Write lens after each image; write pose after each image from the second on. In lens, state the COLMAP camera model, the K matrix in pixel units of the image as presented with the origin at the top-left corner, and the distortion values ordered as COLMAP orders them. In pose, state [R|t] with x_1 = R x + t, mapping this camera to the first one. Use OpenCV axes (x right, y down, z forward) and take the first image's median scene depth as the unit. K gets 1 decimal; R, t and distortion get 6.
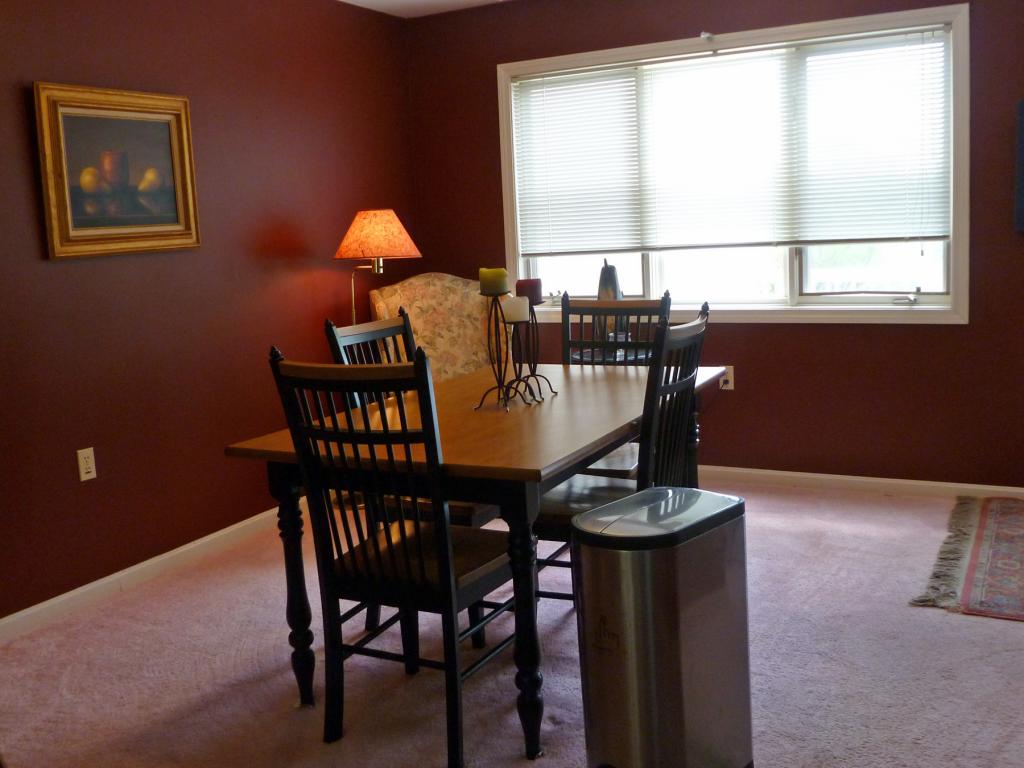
lens RADIAL K [[951.1, 0, 511.8], [0, 951.1, 382.3], [0, 0, 1]] dist [-0.076538, 0.000000]
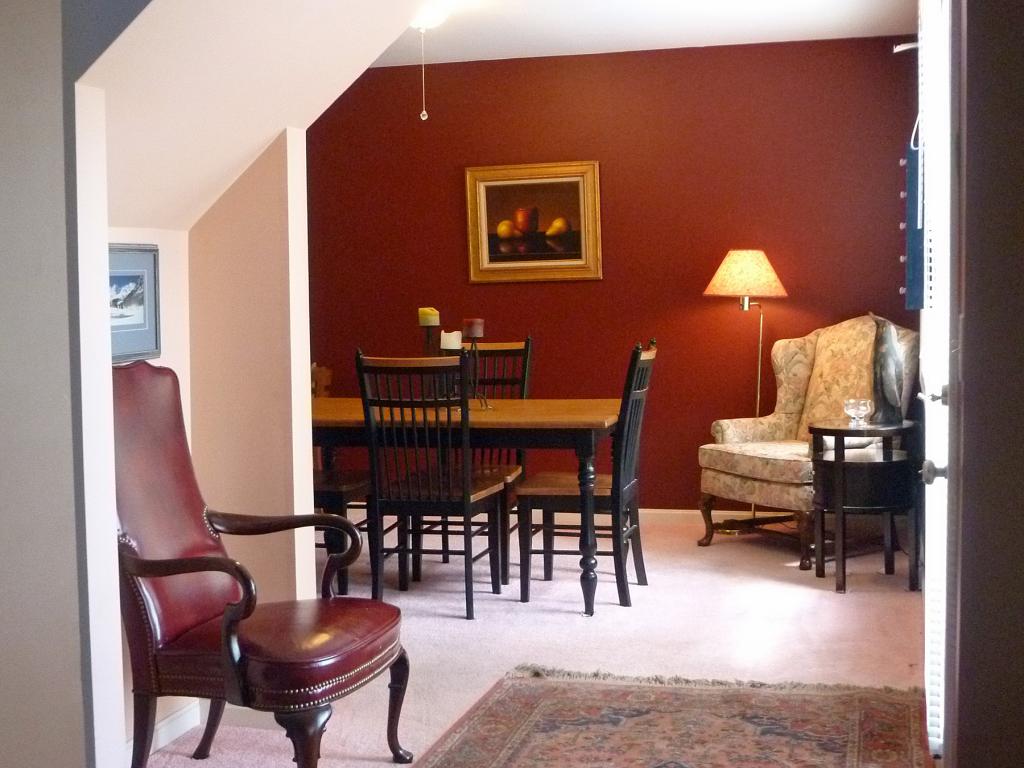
lens RADIAL K [[1438.6, 0, 511.9], [0, 1438.6, 383.6], [0, 0, 1]] dist [-0.003709, 0.000000]
pose [[0.190785, 0.117230, -0.974607, 1.646650], [-0.144819, 0.985341, 0.090172, -0.172827], [0.970891, 0.123938, 0.204965, 0.548975]]
